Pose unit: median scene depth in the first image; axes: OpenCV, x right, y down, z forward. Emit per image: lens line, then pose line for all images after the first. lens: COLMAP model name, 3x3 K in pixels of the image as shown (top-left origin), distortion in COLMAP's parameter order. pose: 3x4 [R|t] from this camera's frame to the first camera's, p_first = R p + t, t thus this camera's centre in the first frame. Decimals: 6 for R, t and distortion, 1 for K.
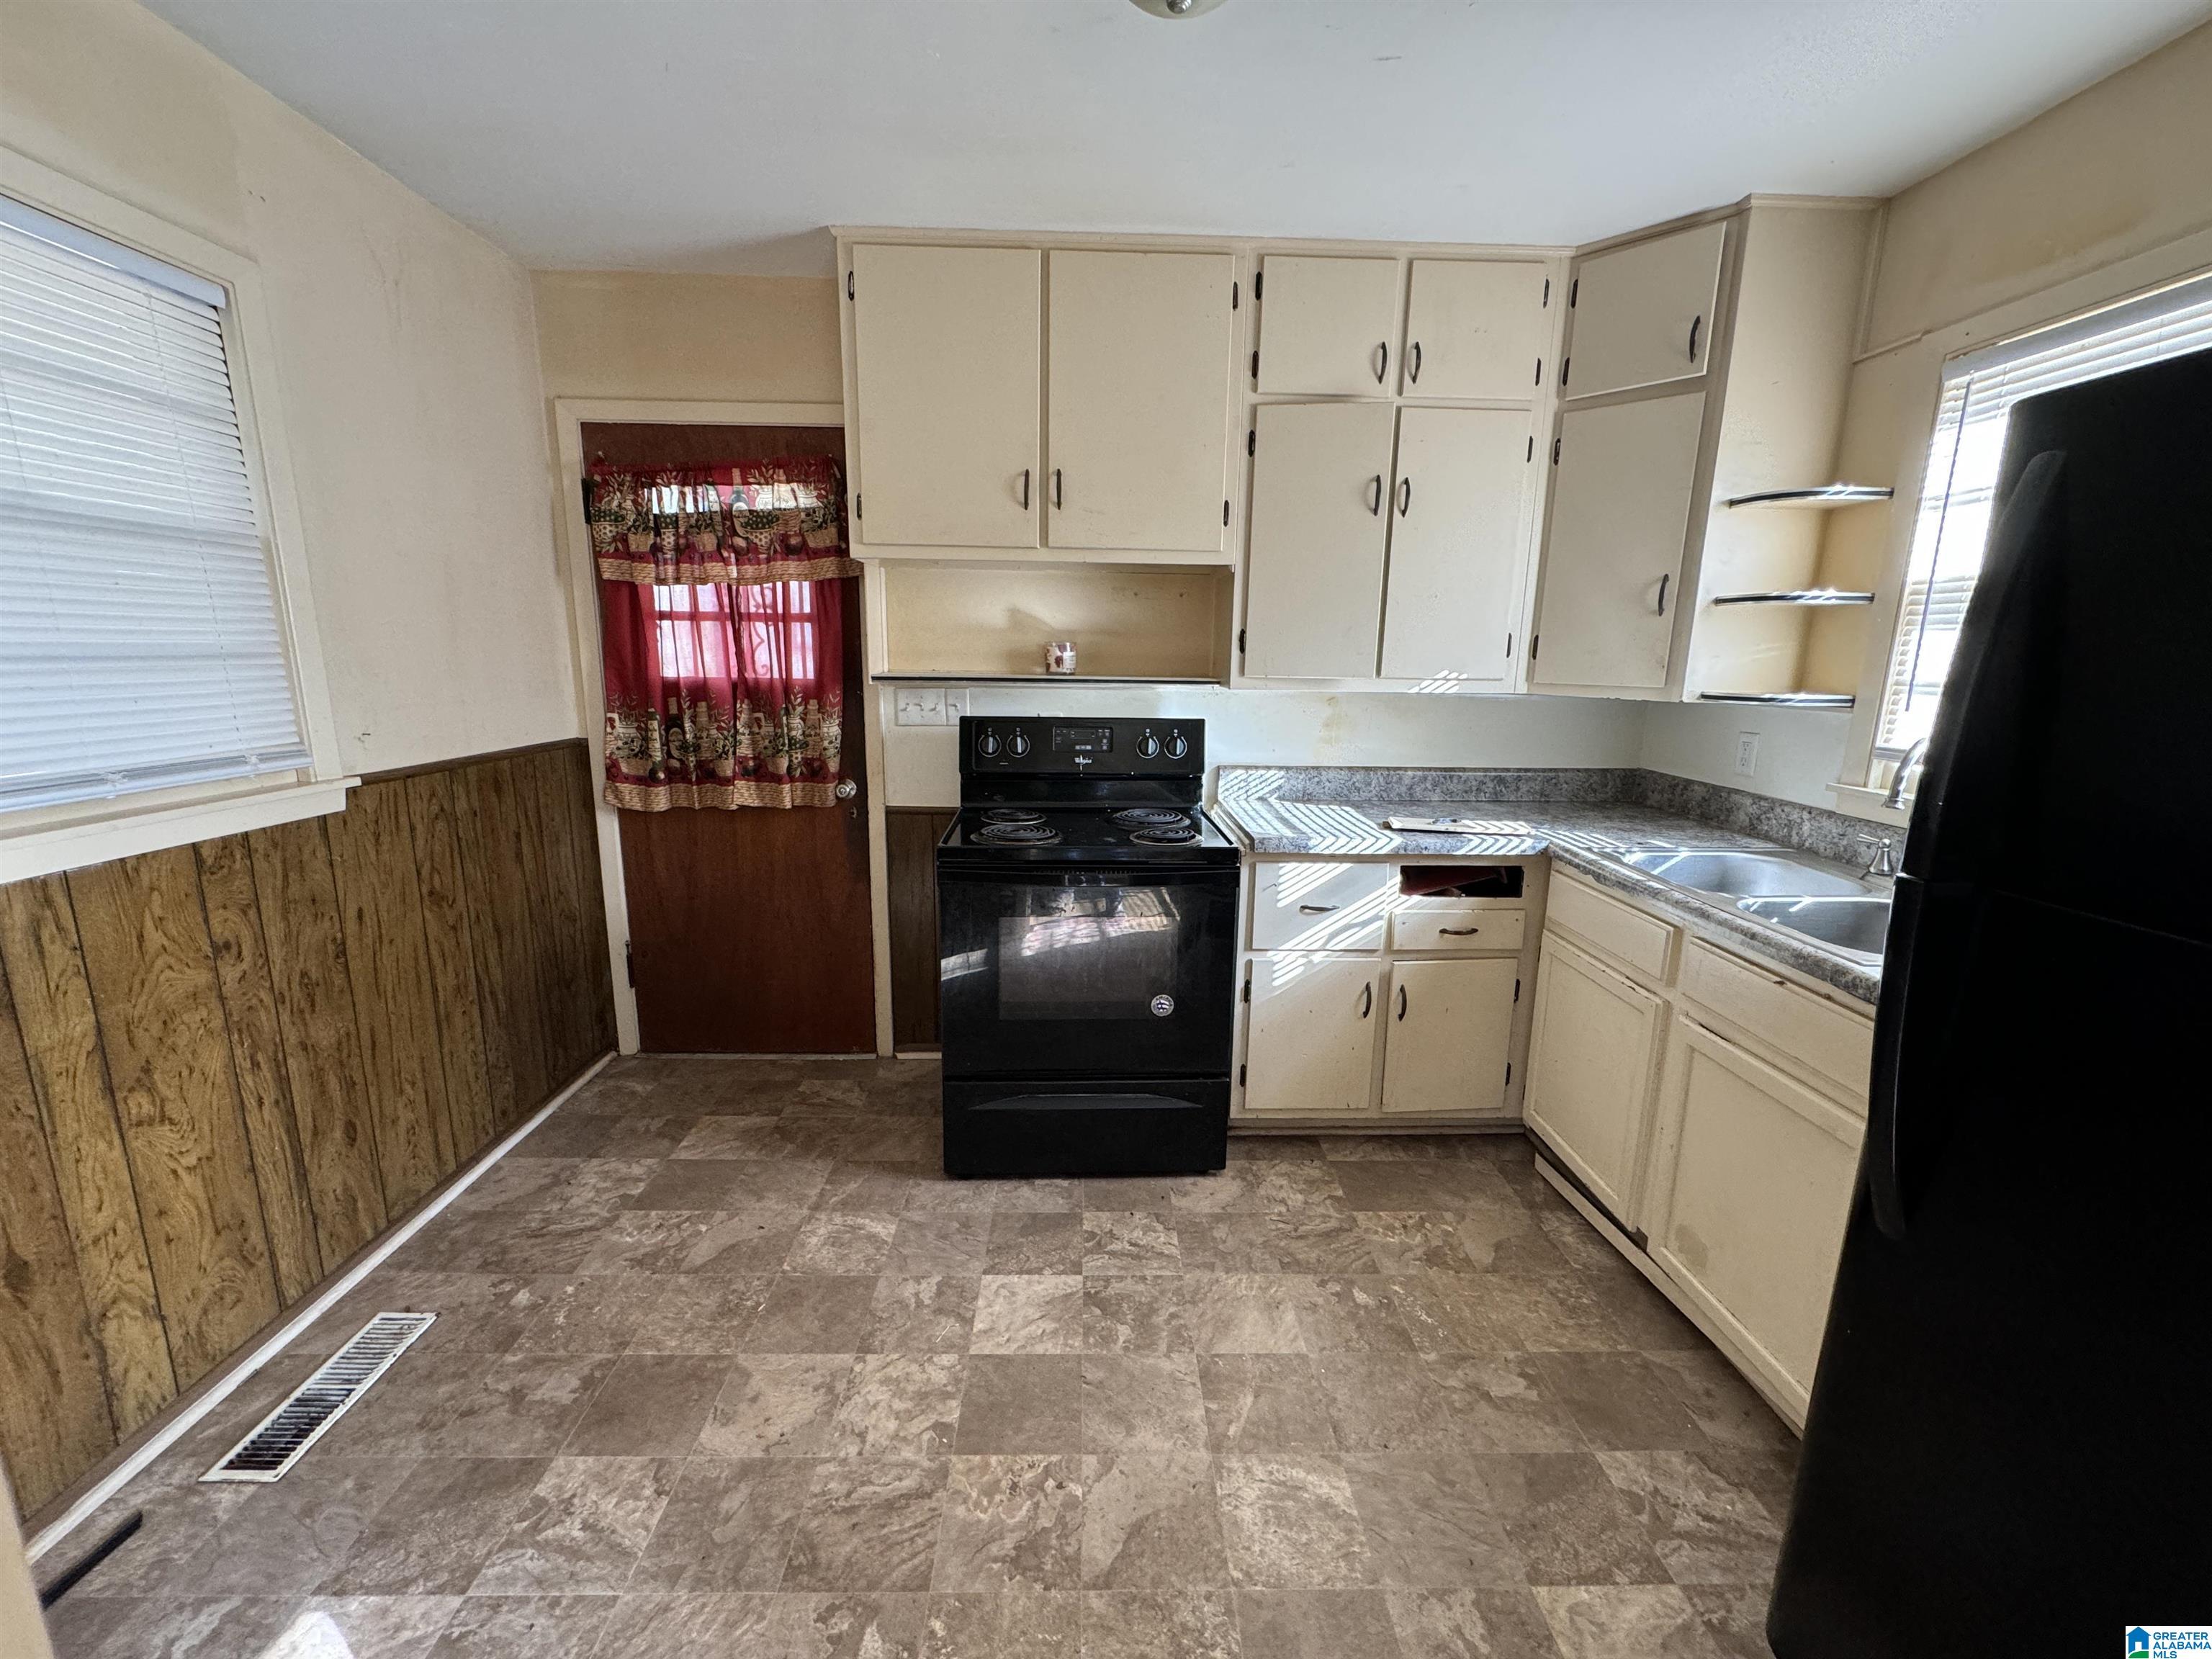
lens RADIAL K [[880.5, 0, 1099.6], [0, 880.5, 830.5], [0, 0, 1]] dist [-0.004382, 0.000394]
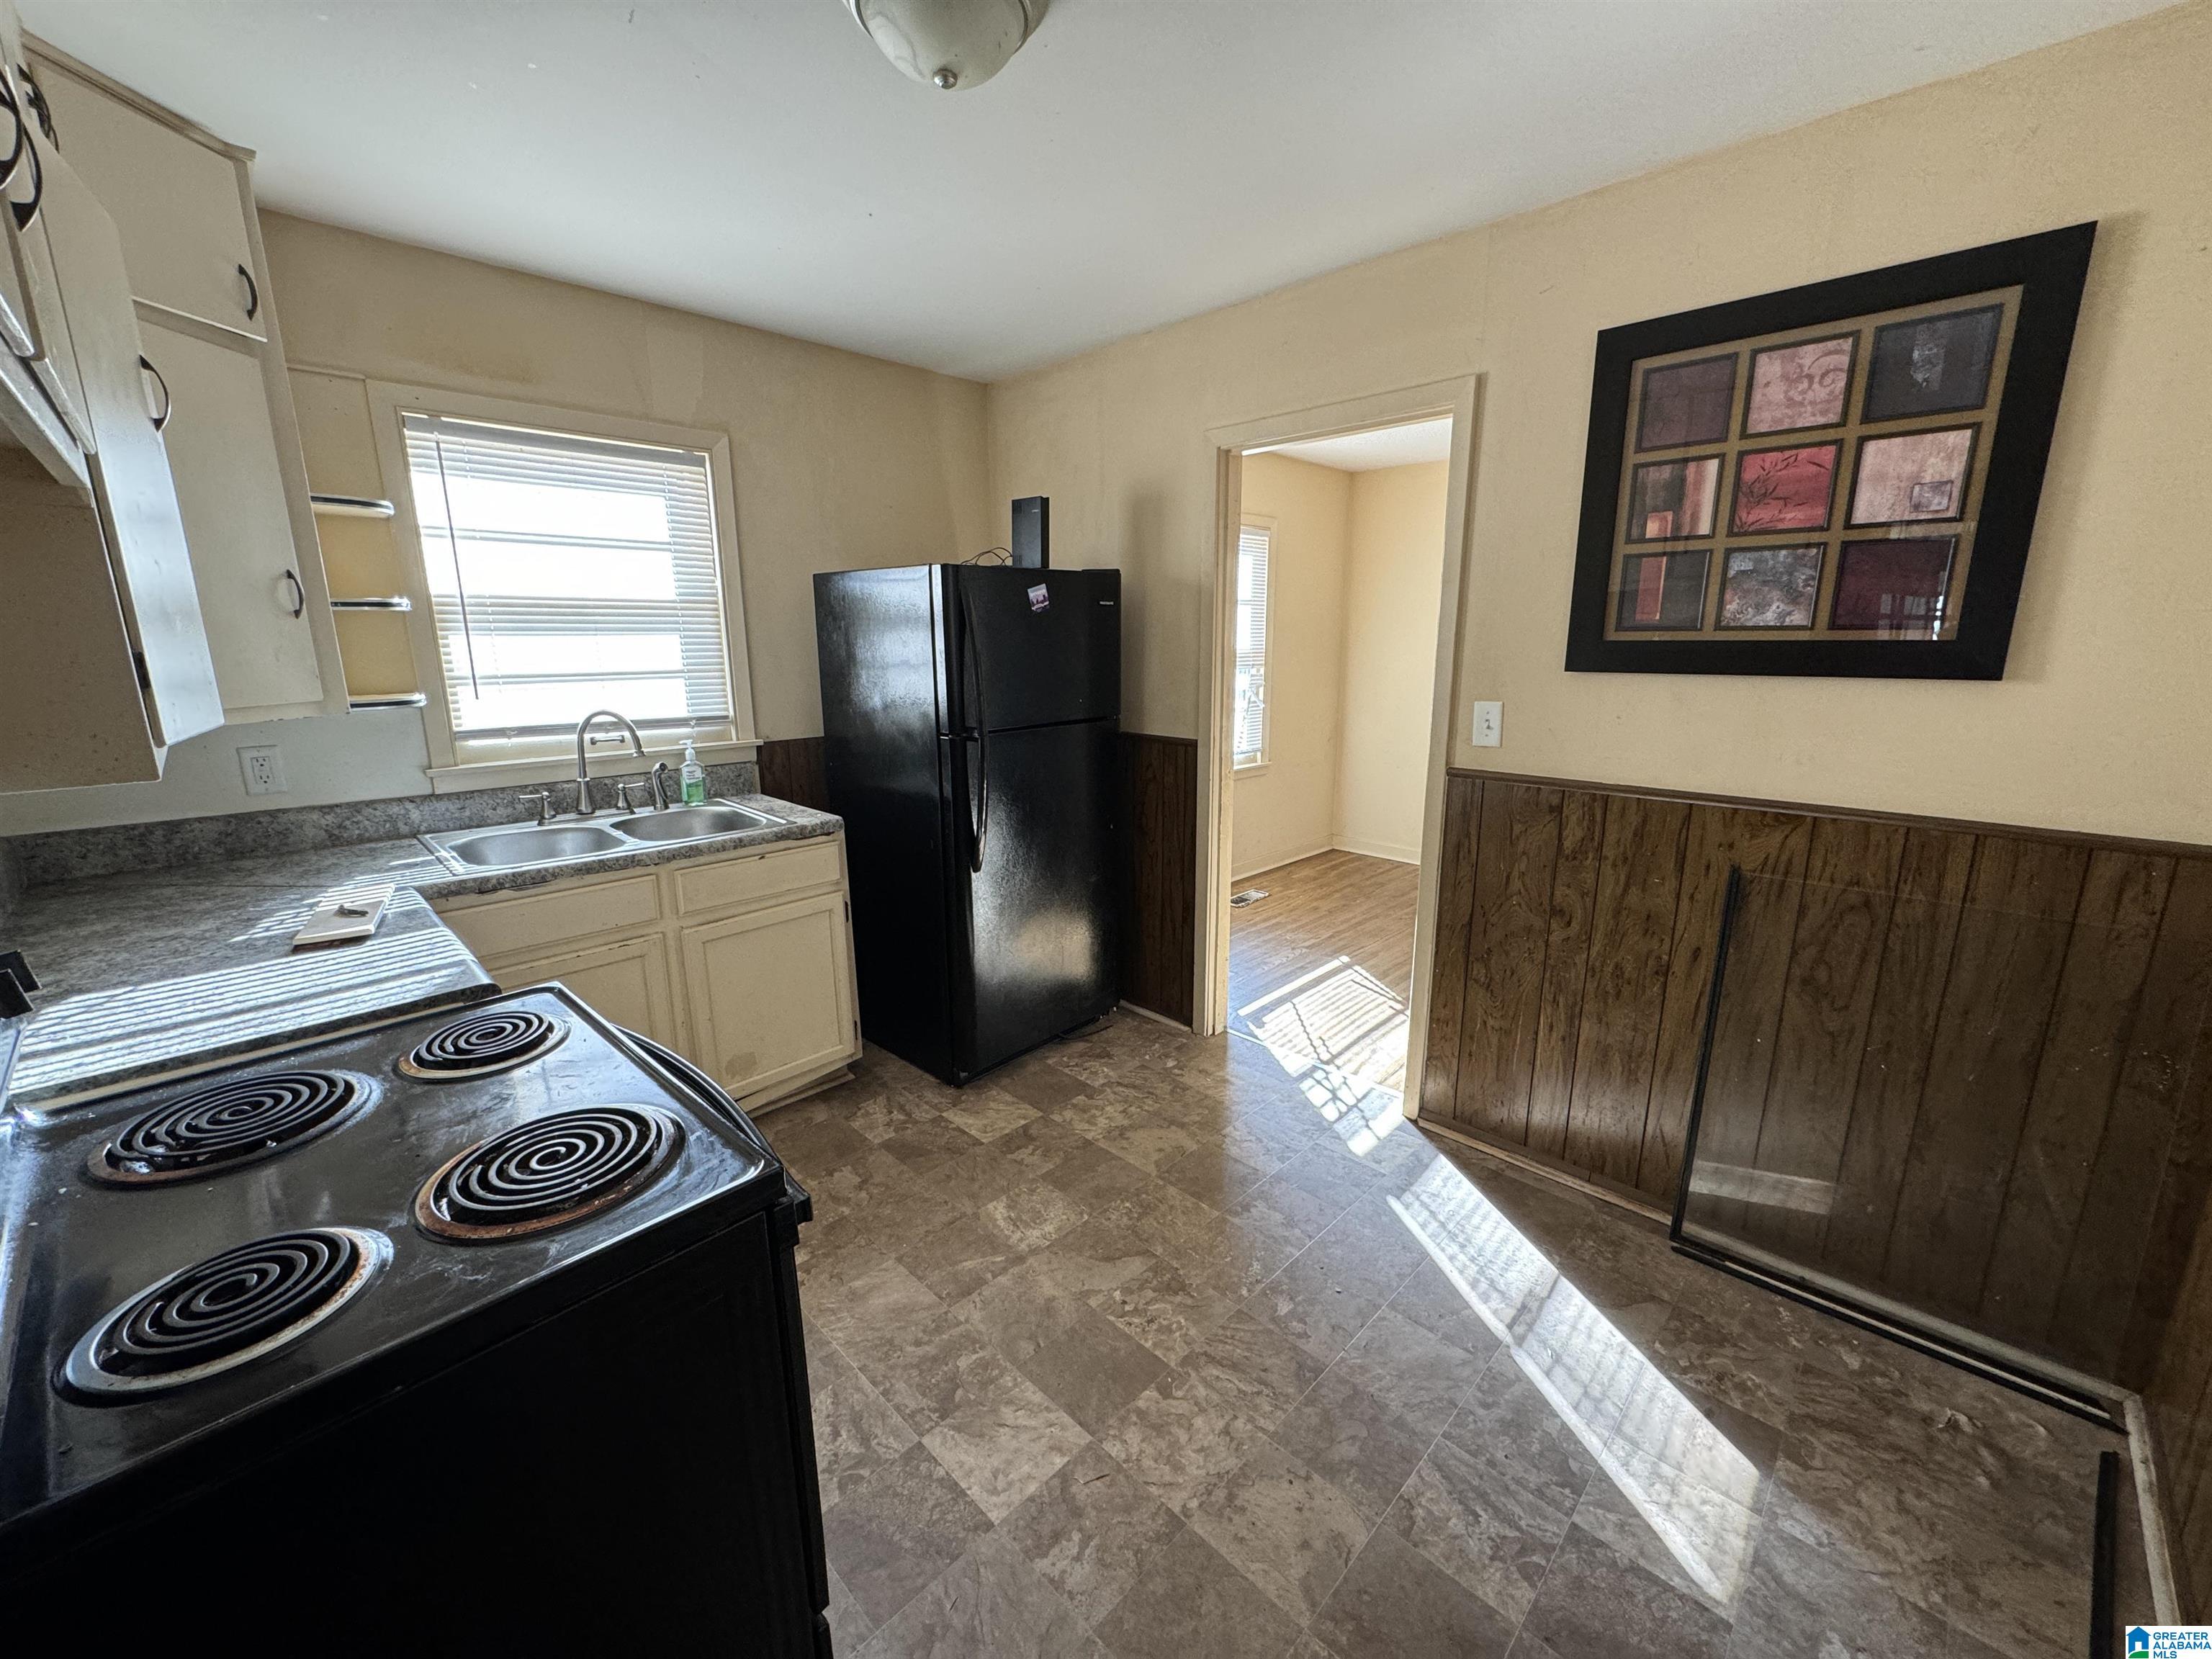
lens RADIAL K [[880.5, 0, 1111.7], [0, 880.5, 832.7], [0, 0, 1]] dist [-0.004382, 0.000394]
pose [[-0.706844, -0.169434, 0.686778, -0.740298], [0.133802, 0.921337, 0.365013, -0.352006], [-0.694600, 0.349900, -0.628571, 1.441890]]
